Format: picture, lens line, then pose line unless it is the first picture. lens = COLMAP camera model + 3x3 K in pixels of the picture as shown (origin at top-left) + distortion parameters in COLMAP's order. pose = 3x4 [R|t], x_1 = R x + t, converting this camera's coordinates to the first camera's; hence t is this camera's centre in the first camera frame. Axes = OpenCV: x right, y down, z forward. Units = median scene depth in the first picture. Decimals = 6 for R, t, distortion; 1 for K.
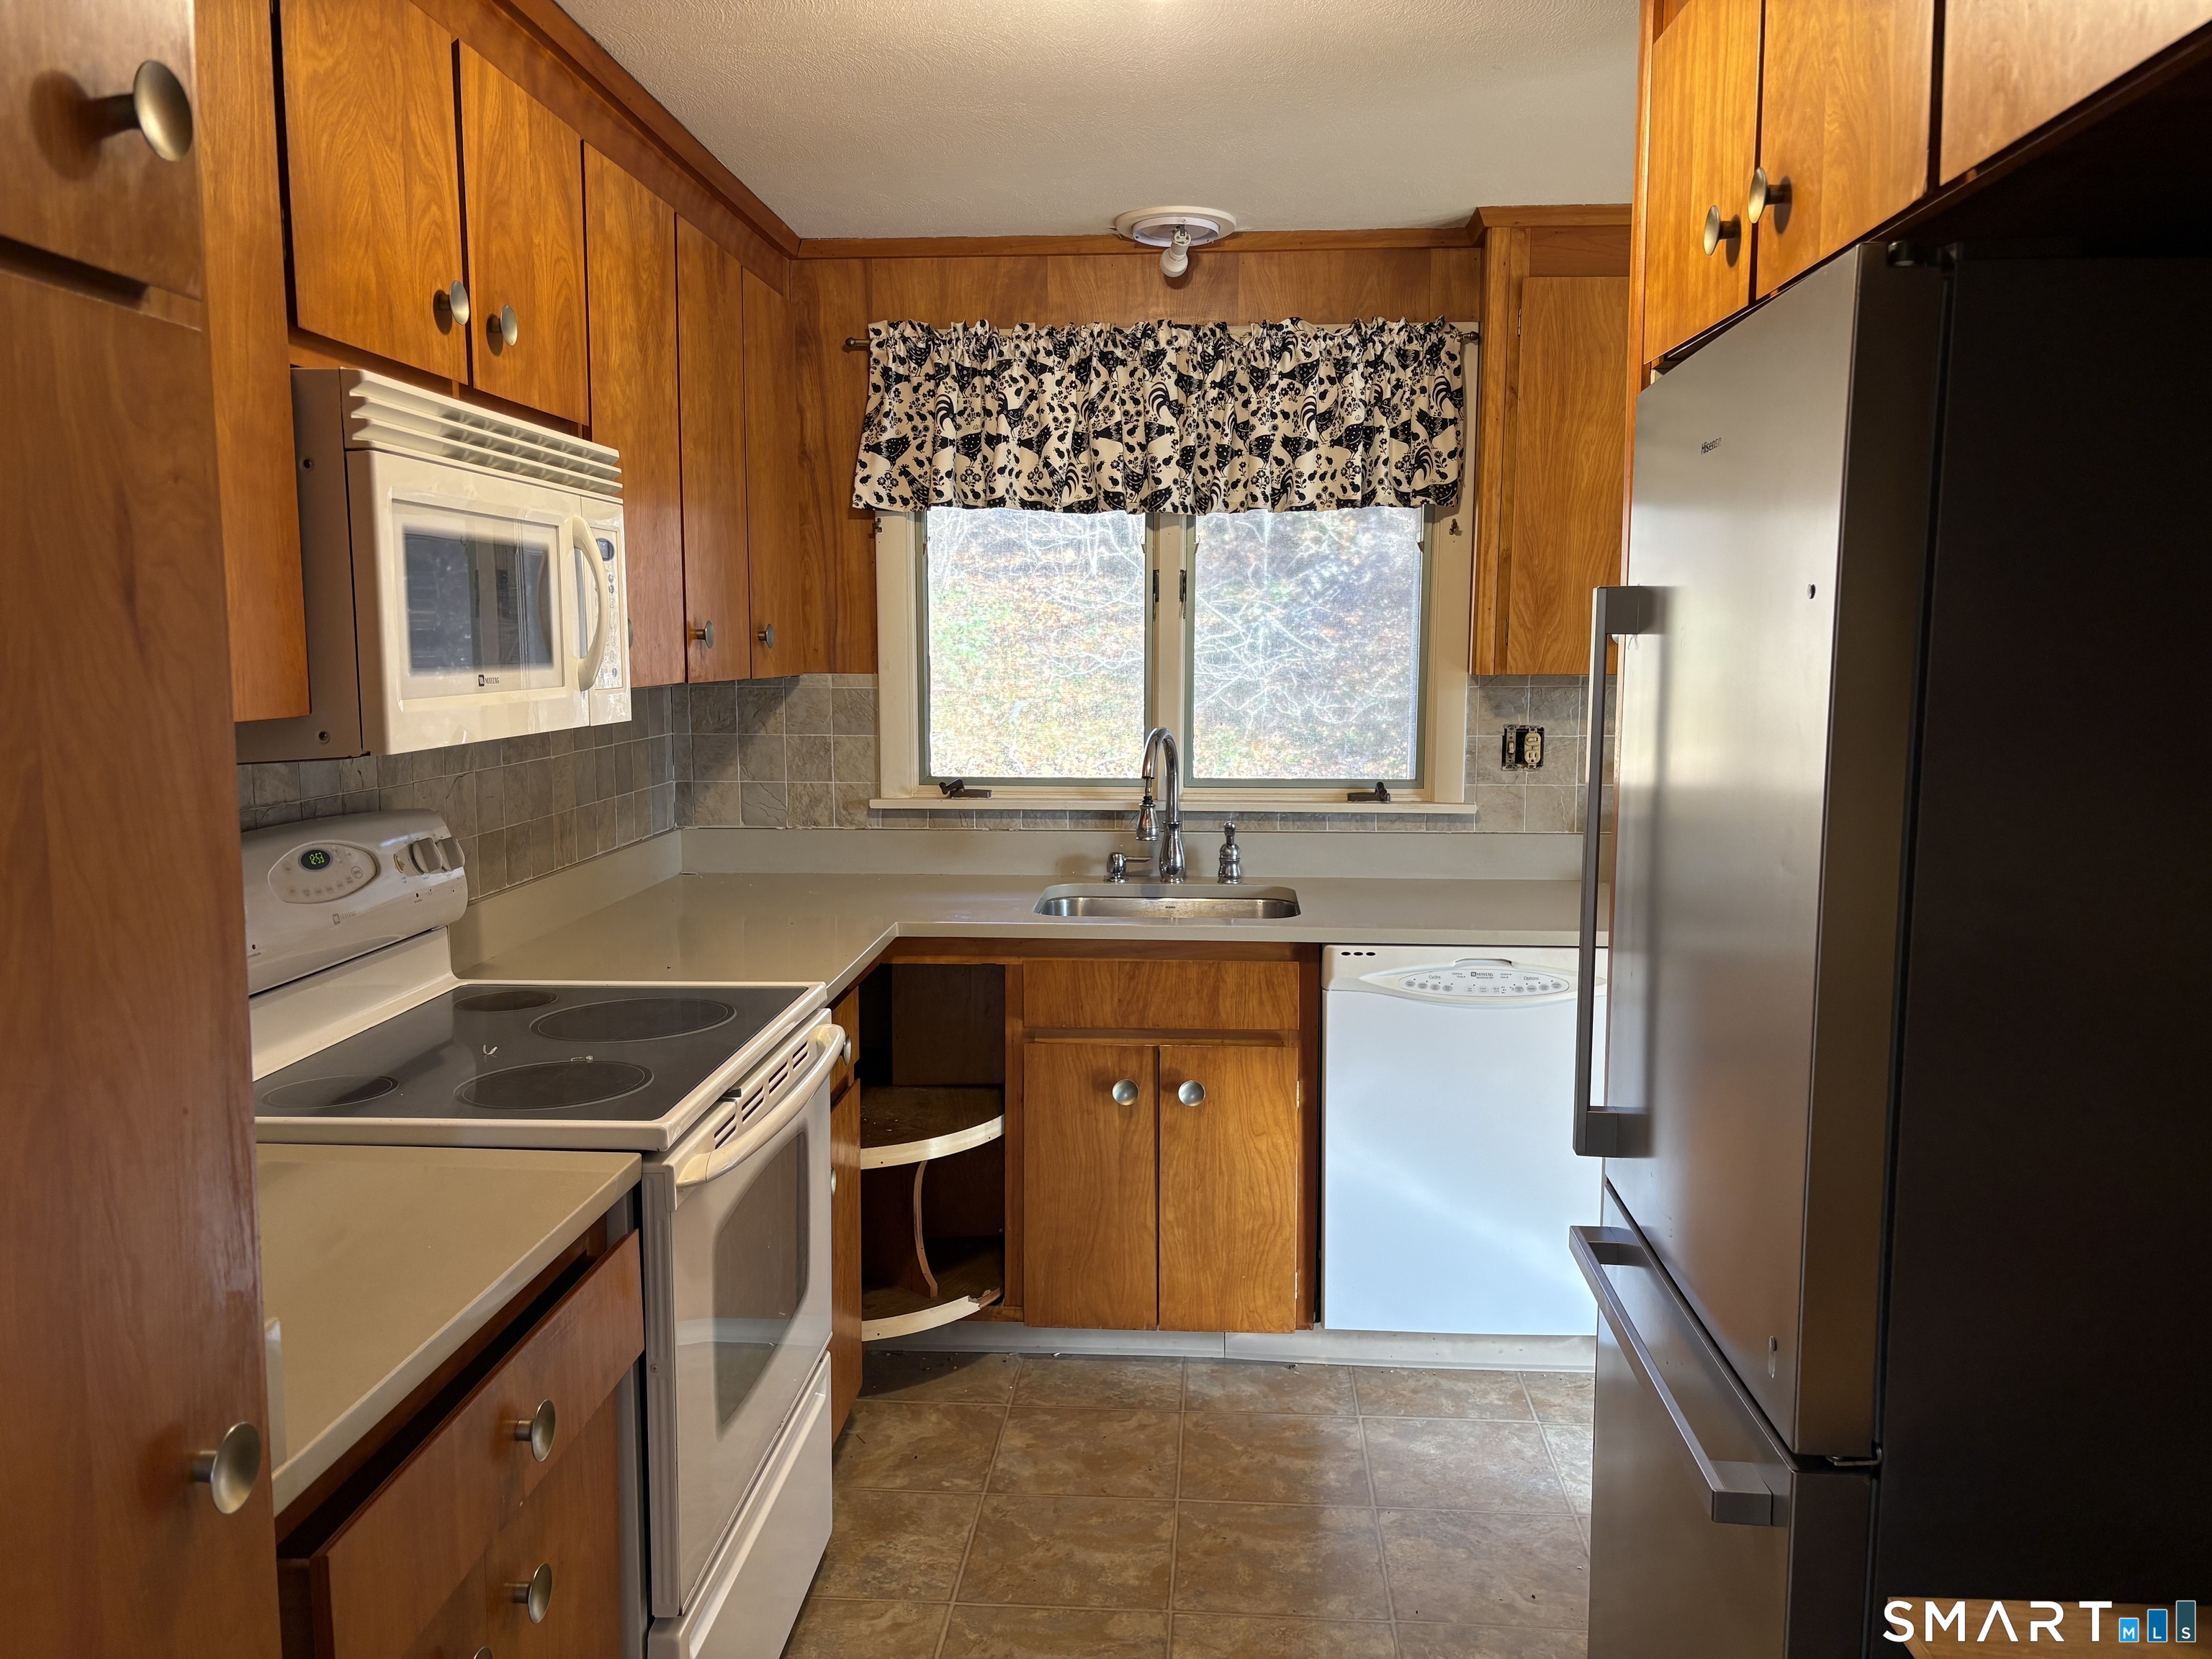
lens RADIAL K [[1692.8, 0, 1104.9], [0, 1692.8, 821.8], [0, 0, 1]] dist [0.043064, -0.045068]
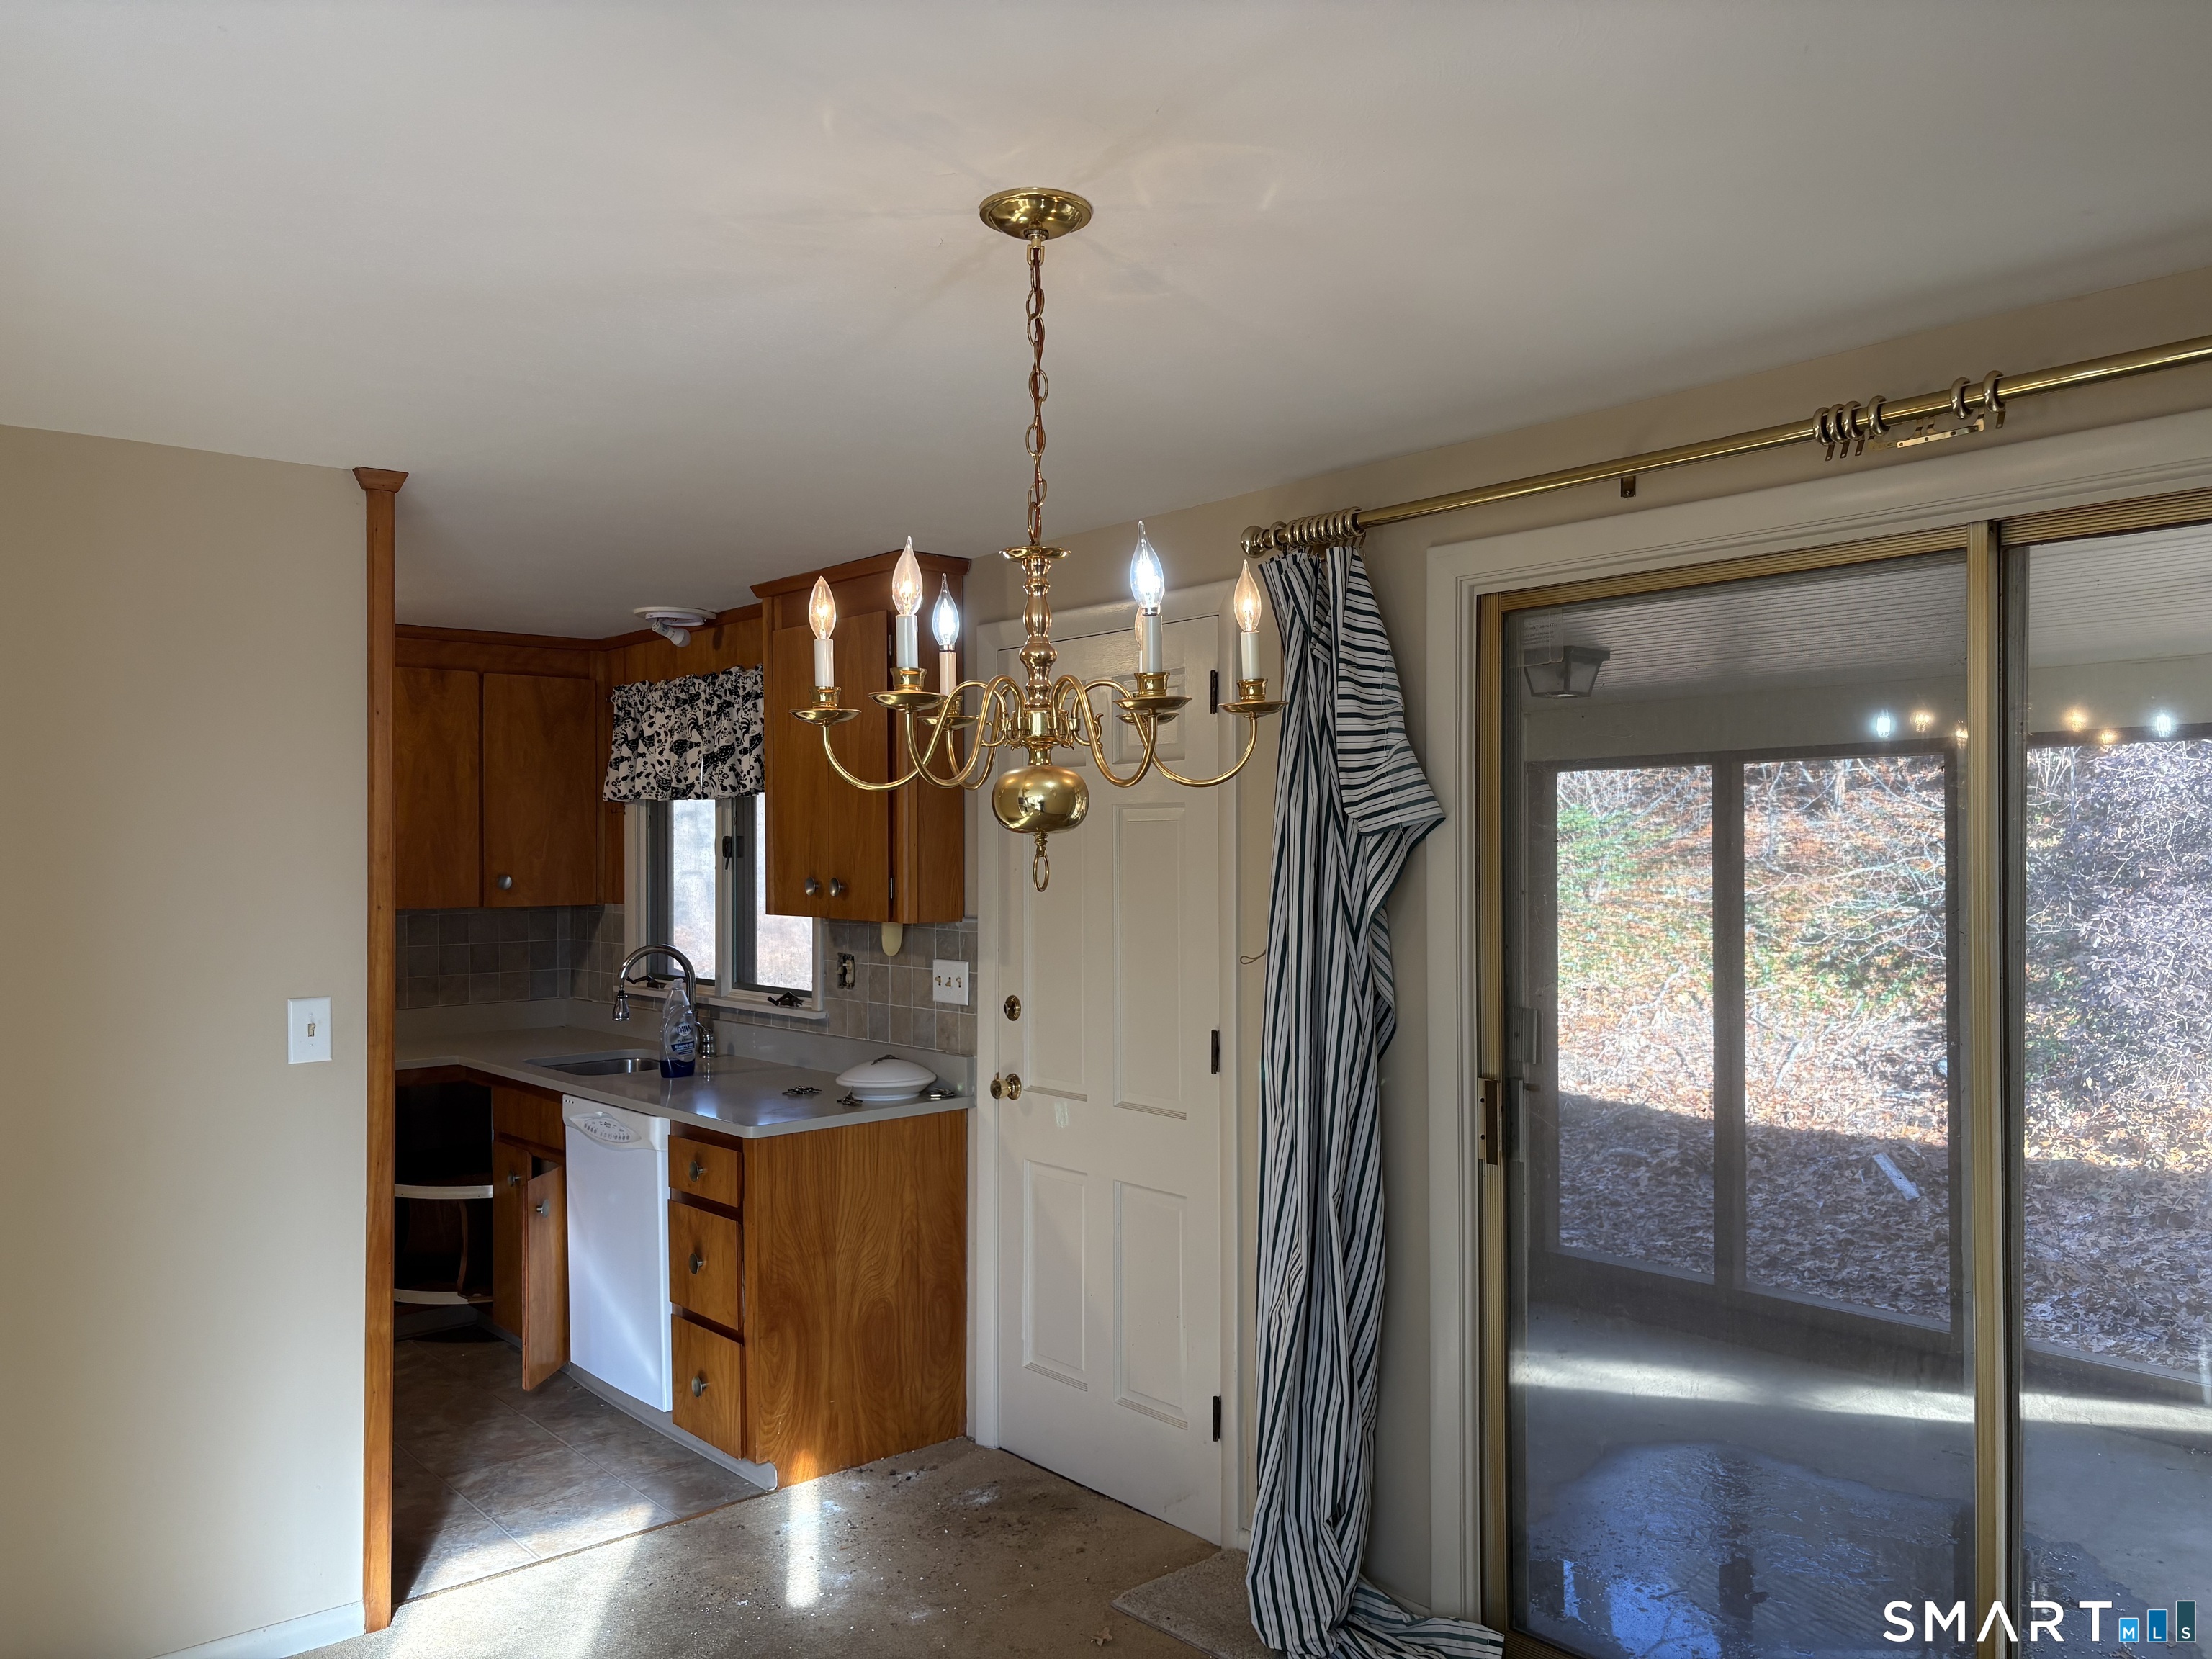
lens RADIAL K [[1692.8, 0, 1107.2], [0, 1692.8, 827.6], [0, 0, 1]] dist [0.043064, -0.045068]
pose [[0.693720, -0.011257, -0.720157, 1.532089], [-0.074662, 0.993367, -0.087449, -0.063365], [0.716365, 0.114434, 0.688278, 0.278111]]
